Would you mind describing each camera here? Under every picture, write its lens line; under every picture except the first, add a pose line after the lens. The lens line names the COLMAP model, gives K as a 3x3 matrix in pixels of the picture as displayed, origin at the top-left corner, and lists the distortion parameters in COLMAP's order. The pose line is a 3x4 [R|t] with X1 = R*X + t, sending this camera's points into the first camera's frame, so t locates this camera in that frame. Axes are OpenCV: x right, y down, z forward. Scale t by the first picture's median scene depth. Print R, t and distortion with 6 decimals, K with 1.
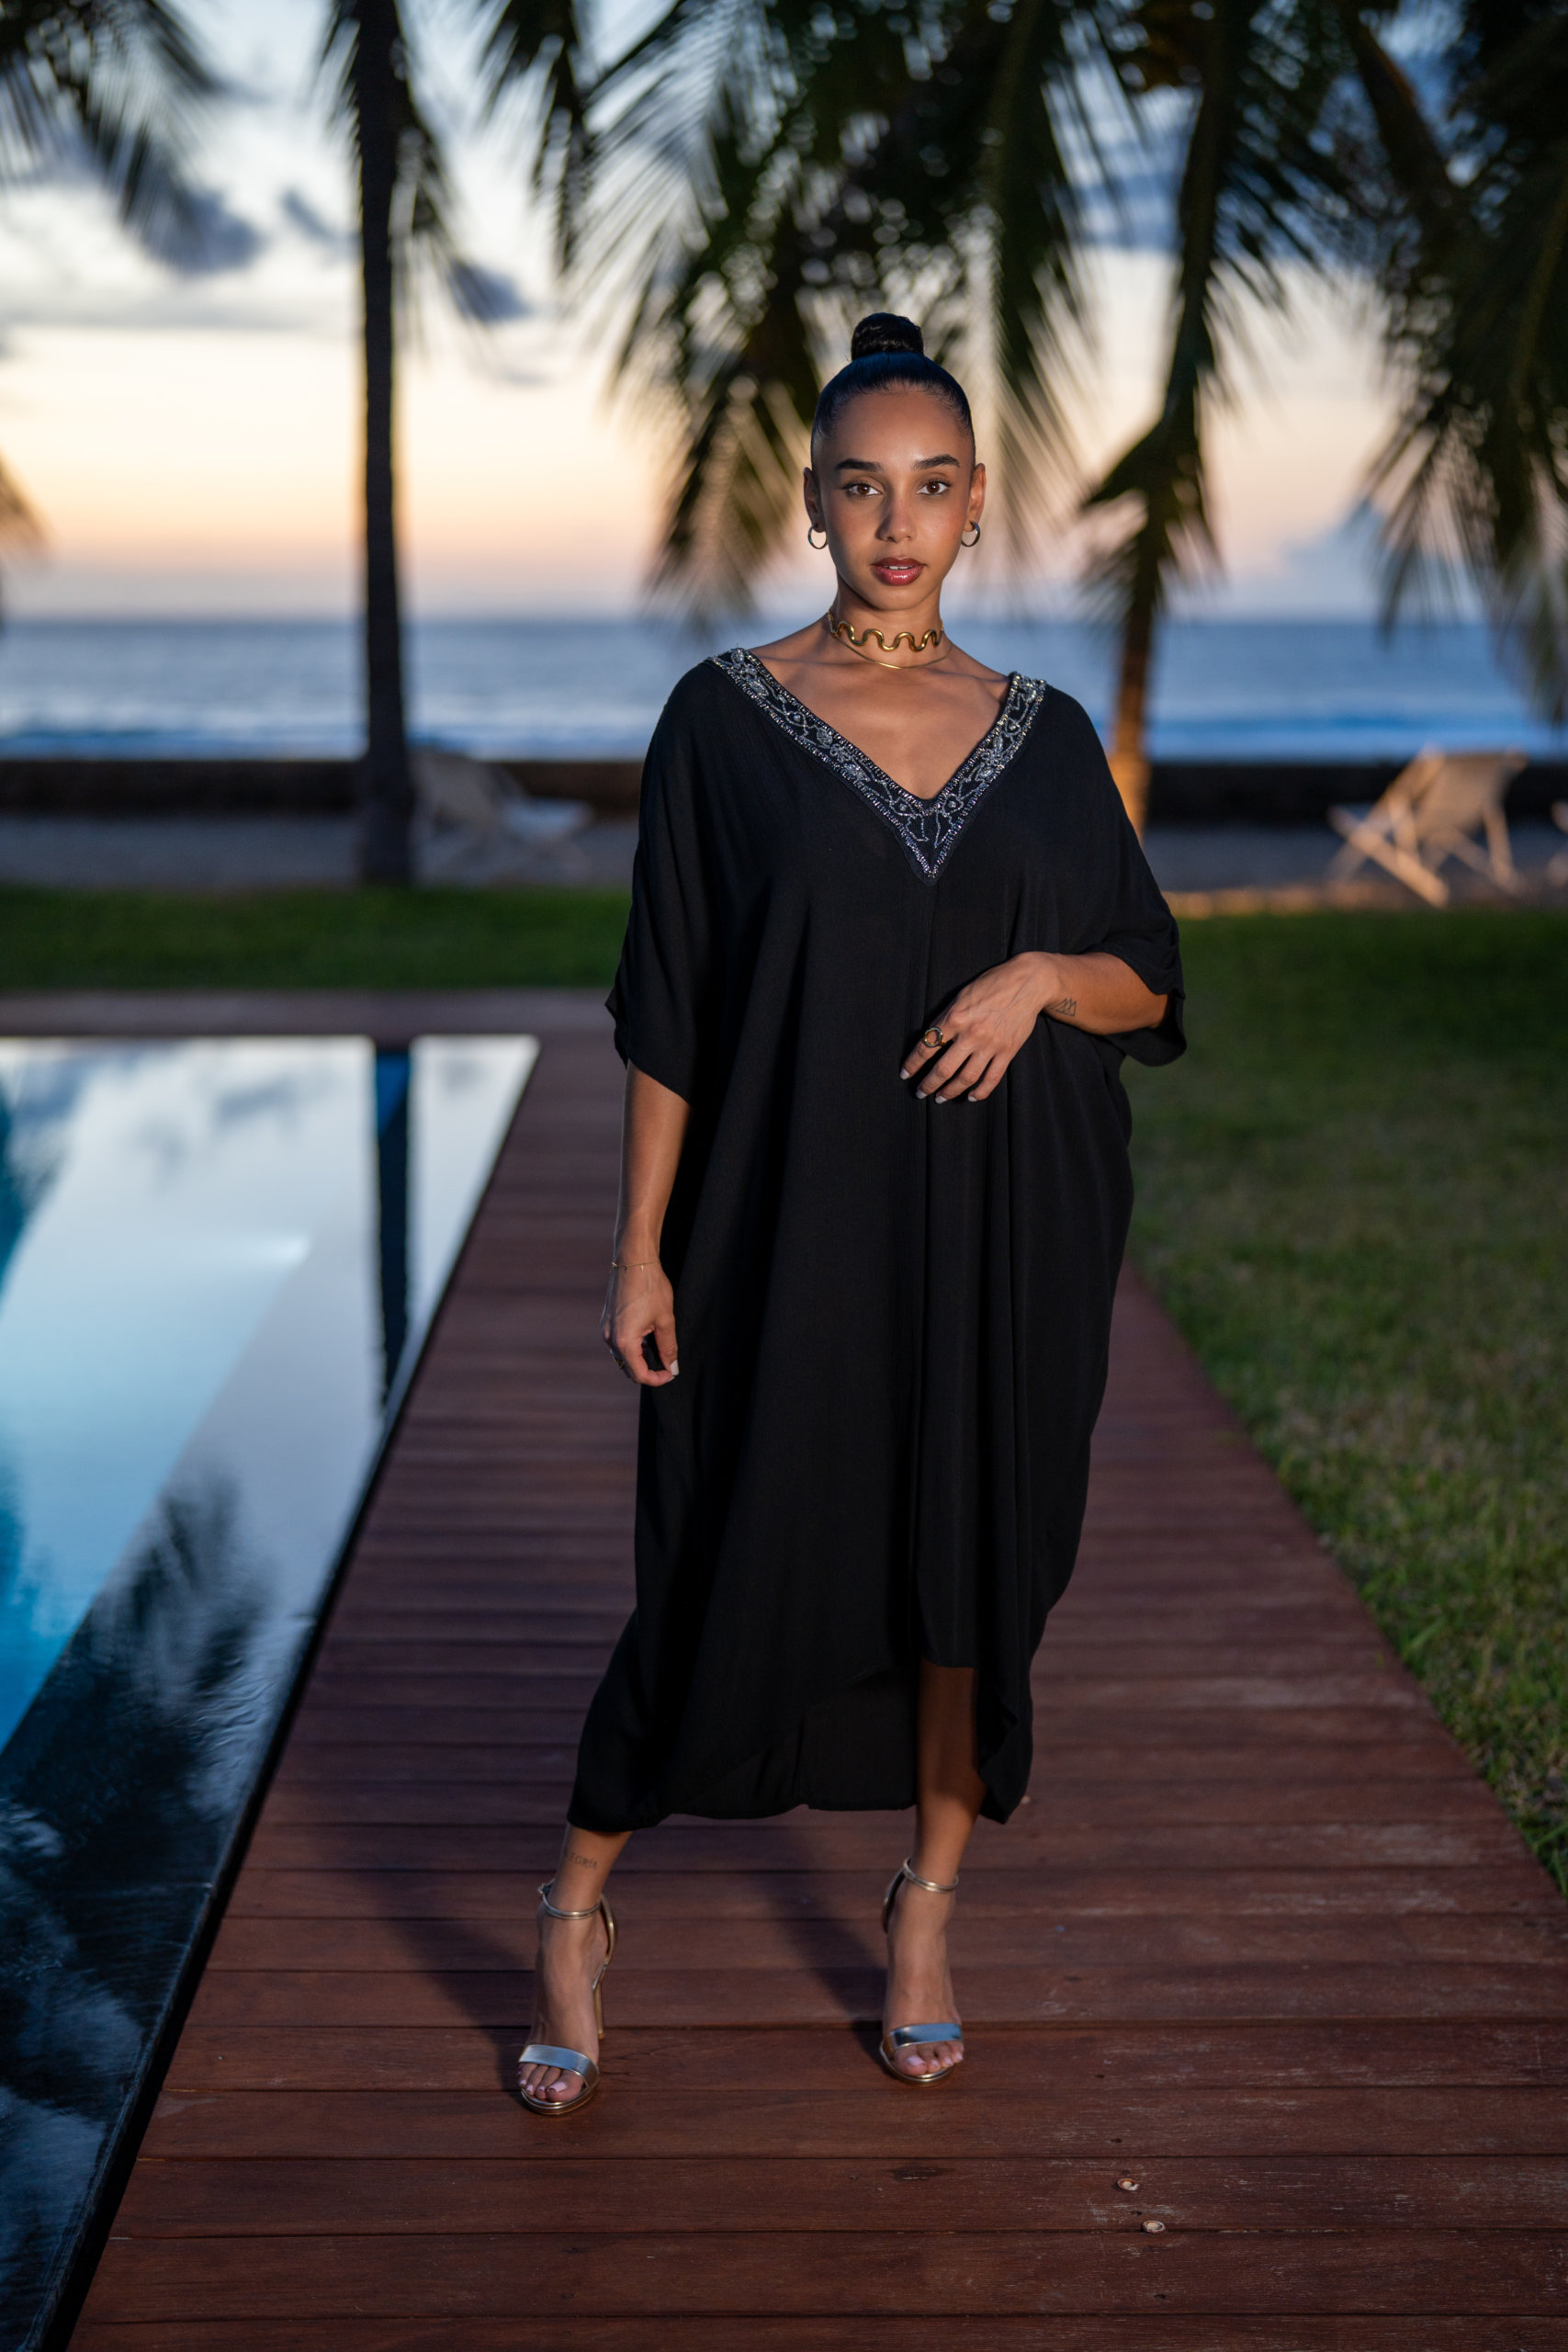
lens RADIAL K [[3365.8, 0, 843.6], [0, 3365.8, 1230.3], [0, 0, 1]] dist [0.191932, 0.000000]
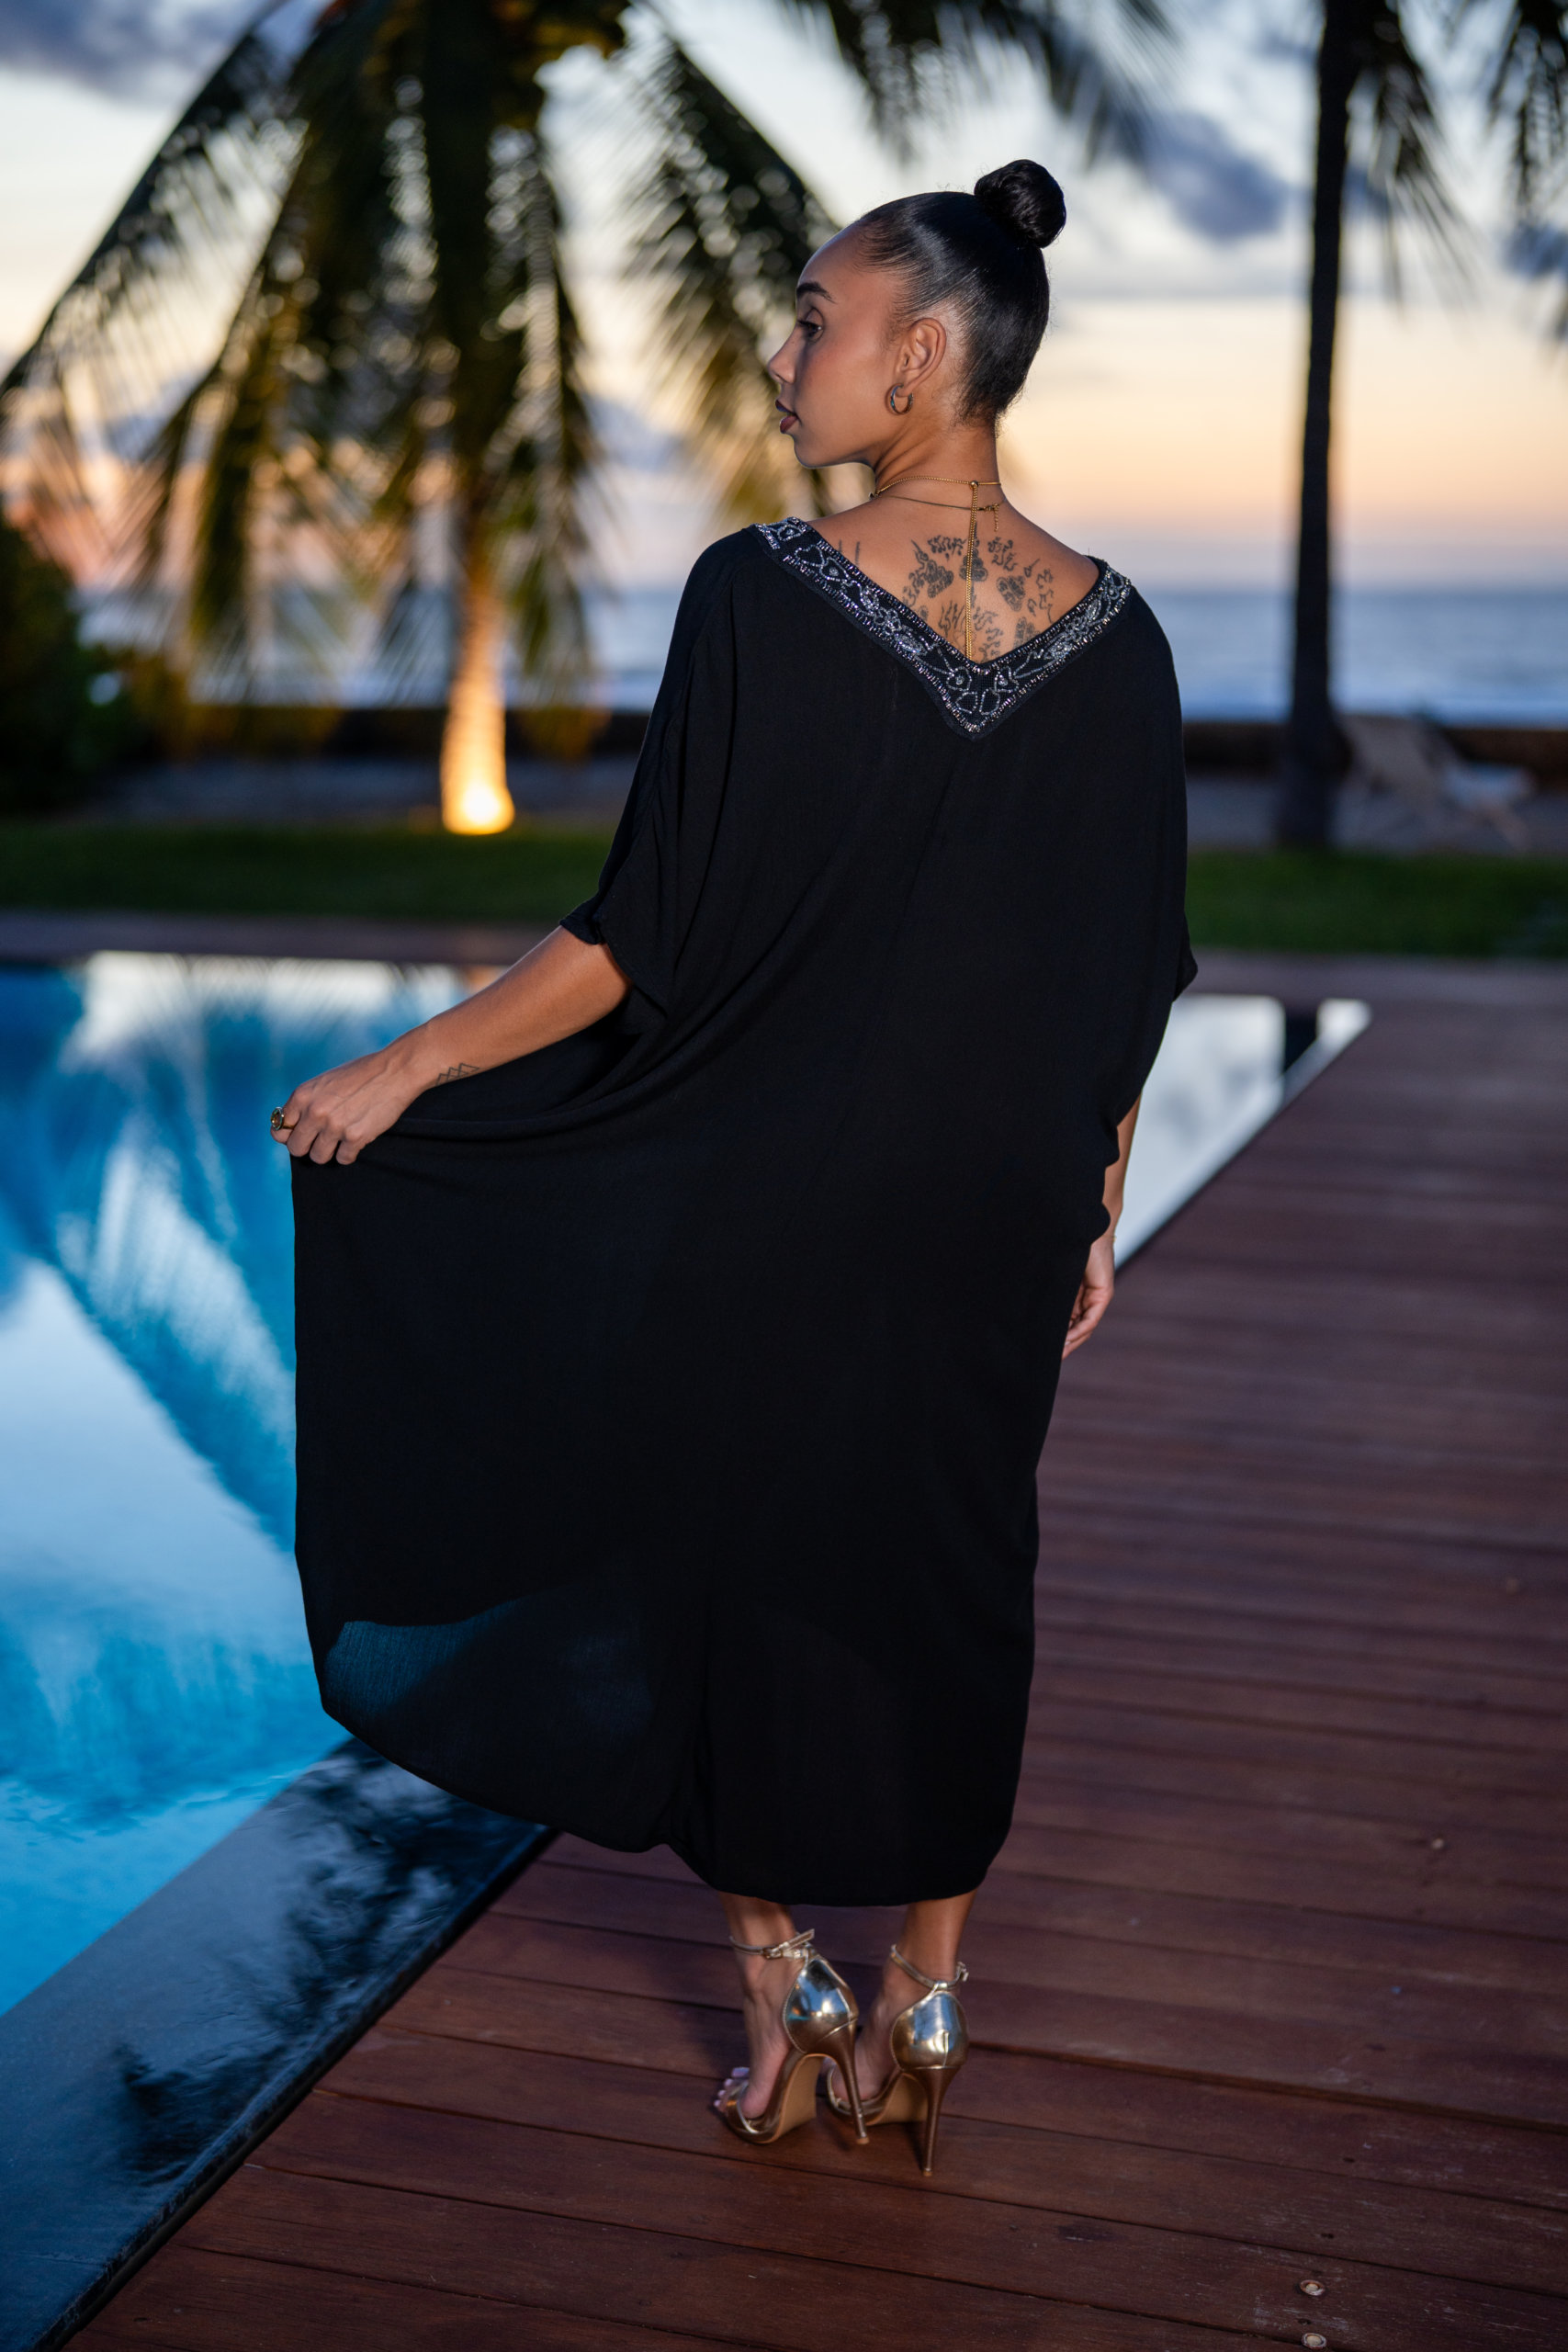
lens RADIAL K [[3365.8, 0, 783.8], [0, 3365.8, 1189.0], [0, 0, 1]] dist [0.191932, 0.000000]
pose [[0.925334, 0.035711, -0.377468, 0.268866], [-0.040470, 0.999170, -0.004682, 0.011361], [0.376988, 0.019609, 0.926011, 0.135371]]
